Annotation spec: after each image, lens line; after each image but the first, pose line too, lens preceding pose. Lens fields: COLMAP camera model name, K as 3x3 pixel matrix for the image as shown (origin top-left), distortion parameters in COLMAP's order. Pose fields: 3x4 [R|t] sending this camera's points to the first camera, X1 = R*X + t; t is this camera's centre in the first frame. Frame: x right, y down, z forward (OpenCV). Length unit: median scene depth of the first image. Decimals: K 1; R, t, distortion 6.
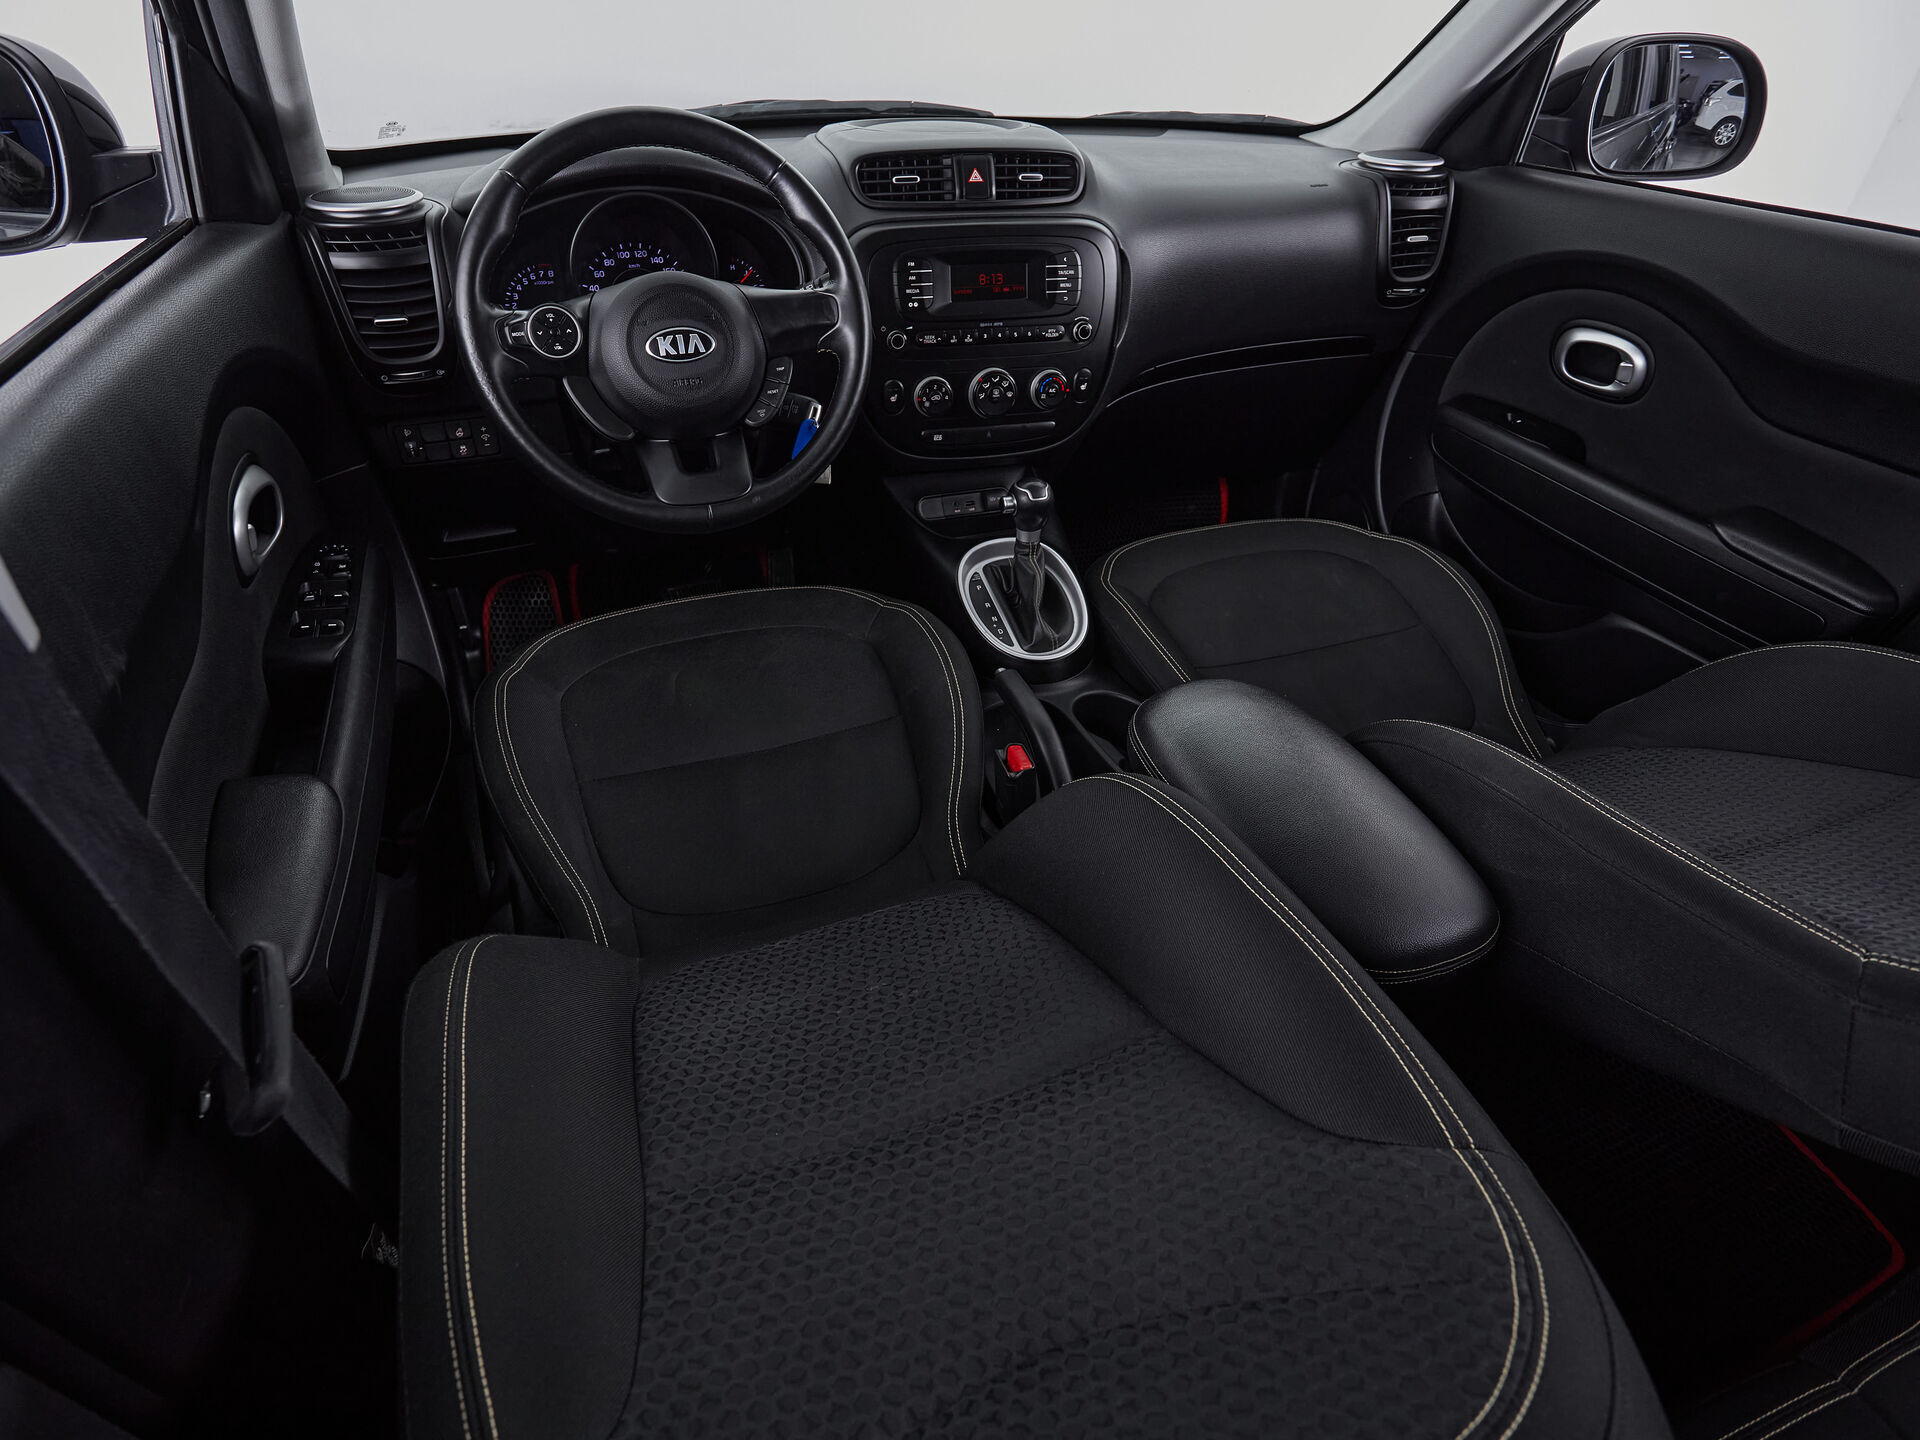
lens RADIAL K [[1020.3, 0, 917.8], [0, 1020.3, 721.2], [0, 0, 1]] dist [0.000466, -0.000779]
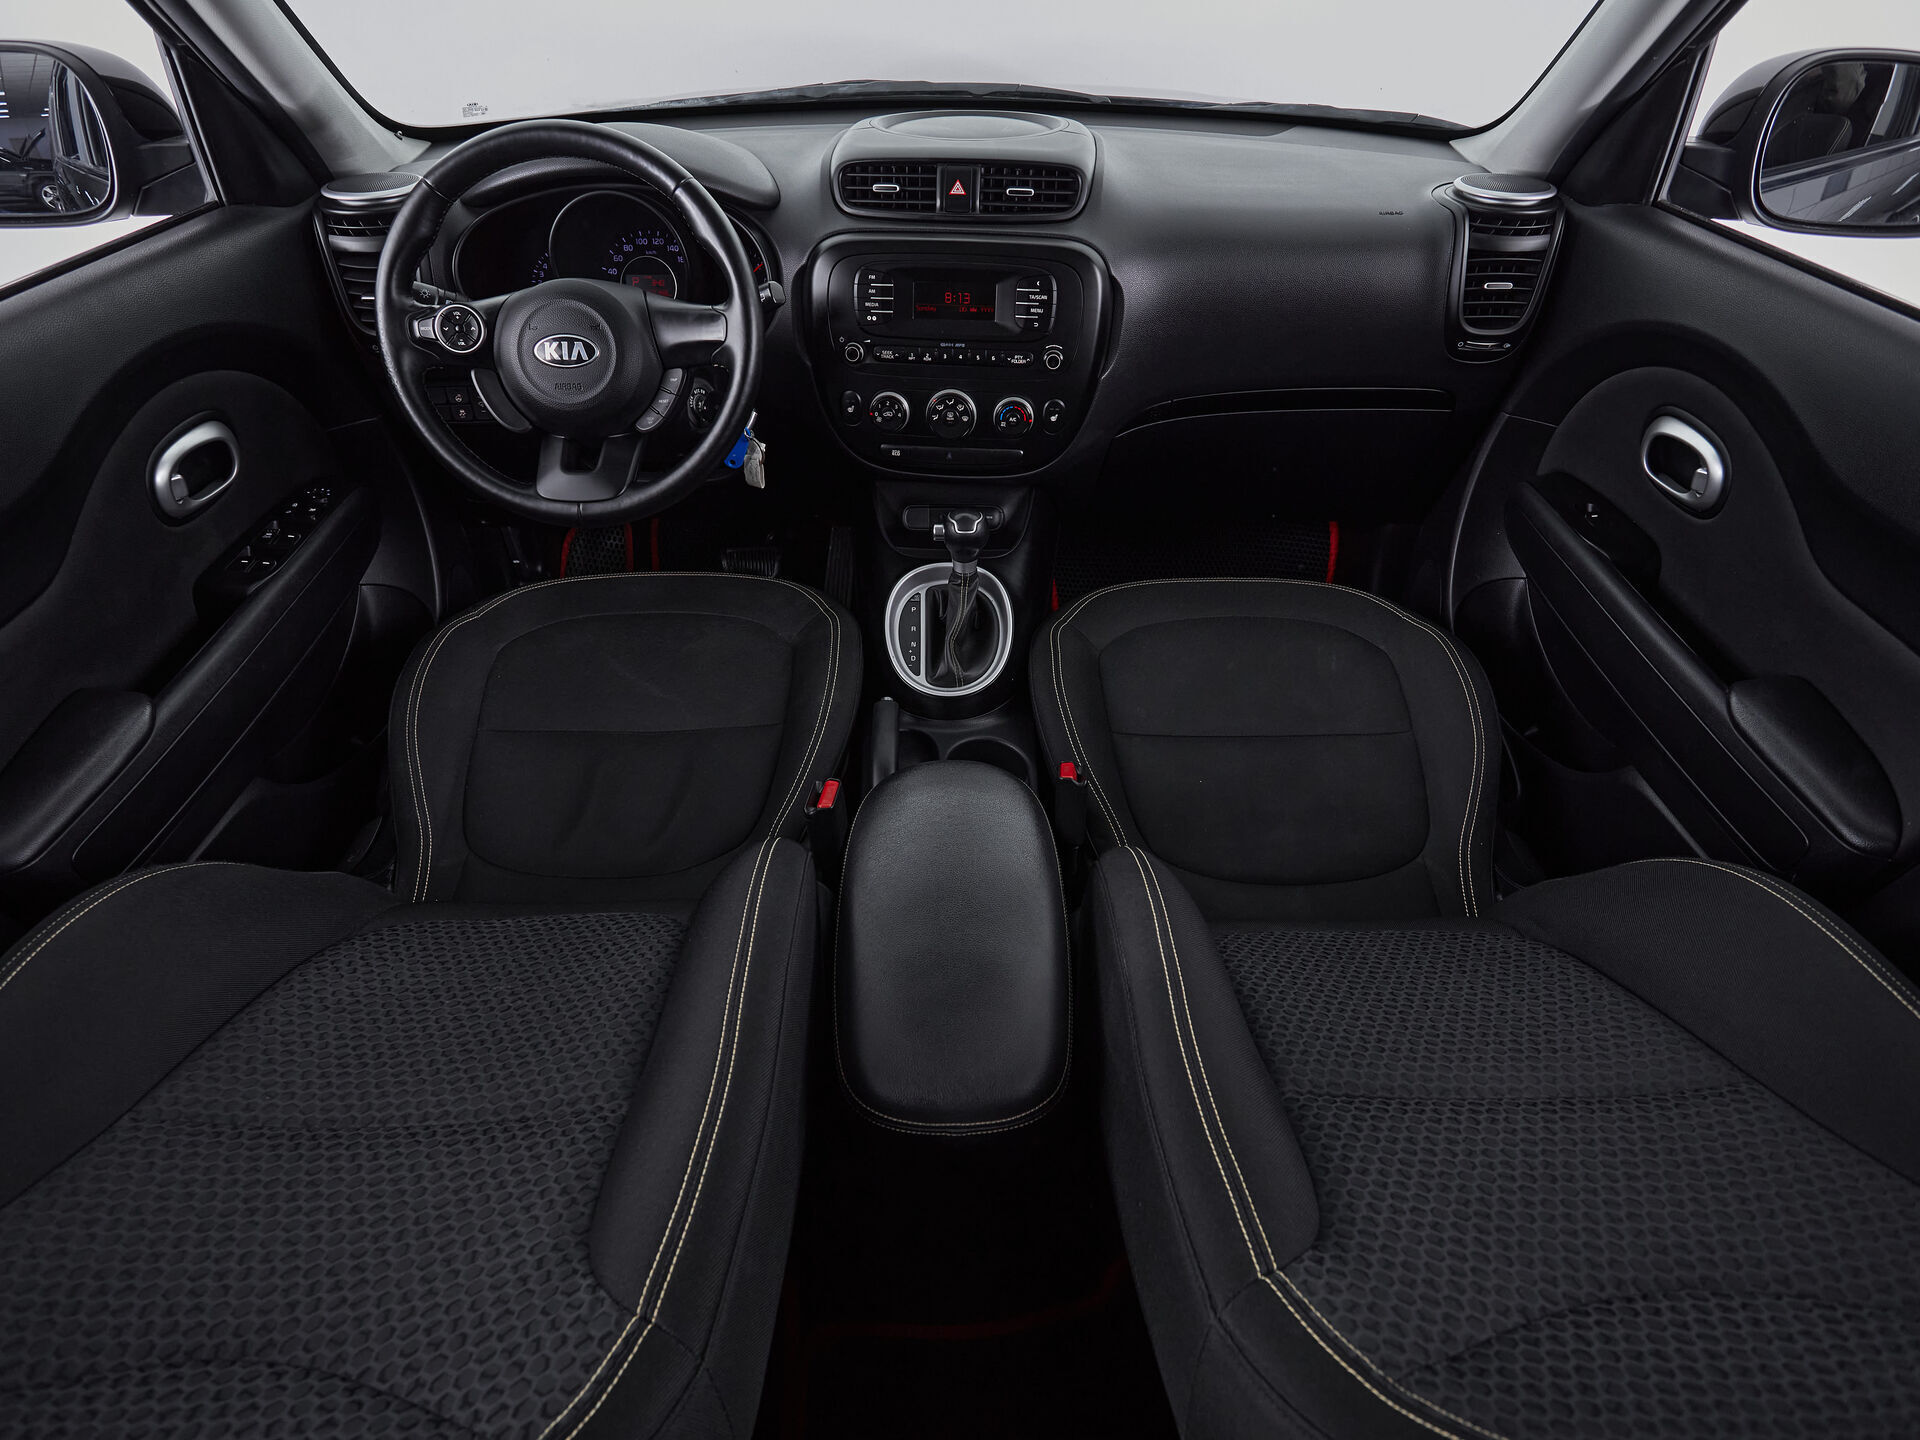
lens RADIAL K [[1017.7, 0, 960.0], [0, 1017.7, 720.0], [0, 0, 1]] dist [0.001412, 0.000917]
pose [[0.946699, 0.196070, -0.255573, 0.389814], [-0.180574, 0.980054, 0.082989, -0.119946], [0.266747, -0.032416, 0.963221, 0.059626]]
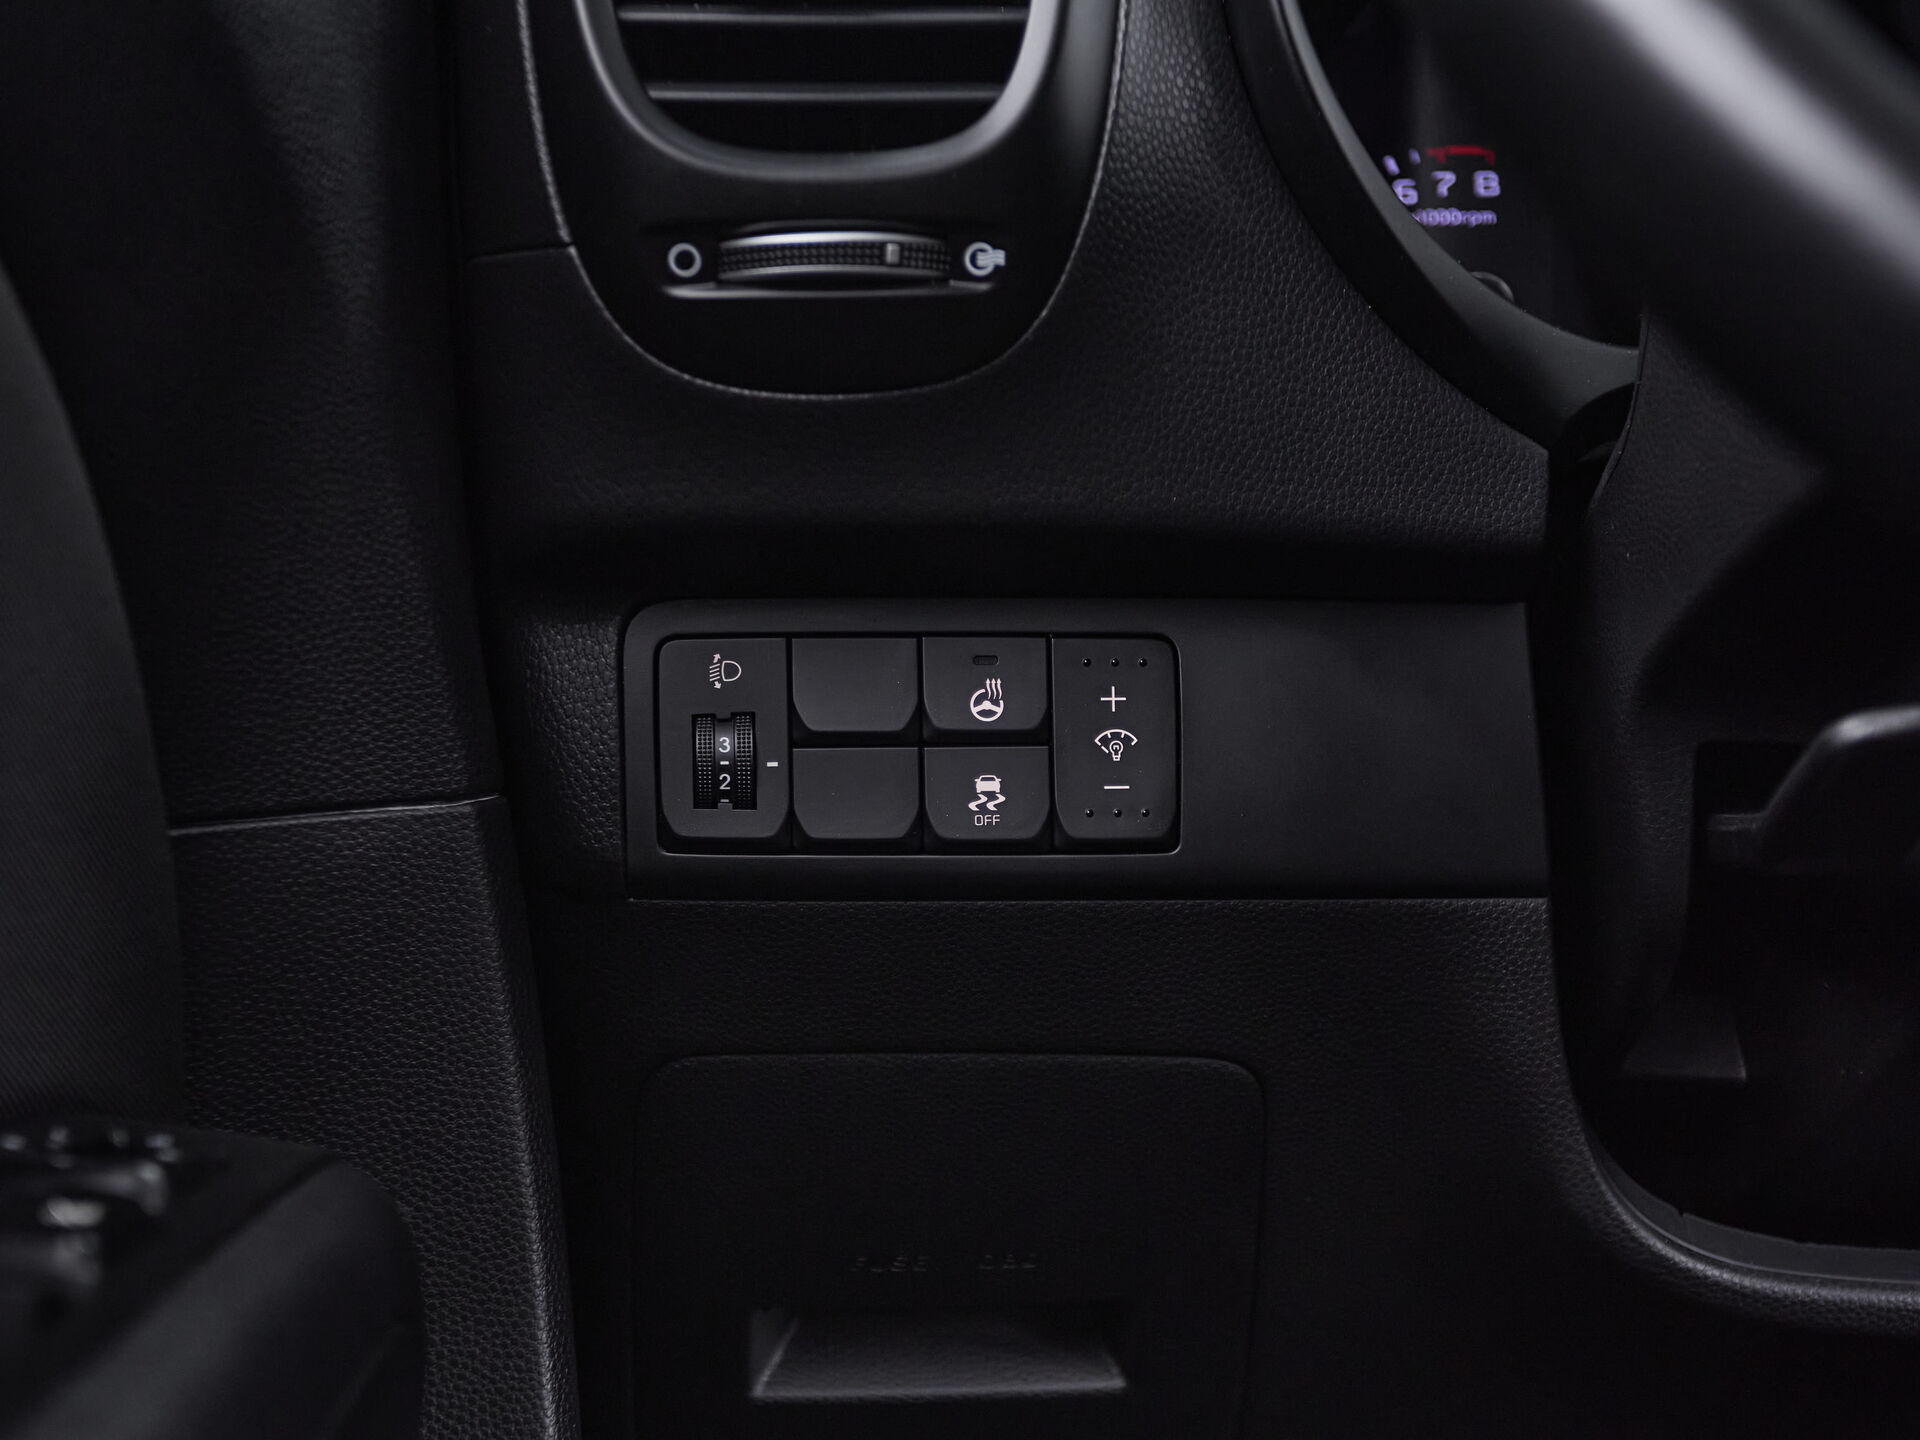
lens RADIAL K [[2447.3, 0, 960.0], [0, 2447.3, 720.0], [0, 0, 1]] dist [0.024463, 0.025828]
pose [[0.939775, -0.018680, -0.341283, -0.286145], [-0.175900, 0.829692, -0.529783, -0.051141], [0.293056, 0.557908, 0.776438, 0.621909]]
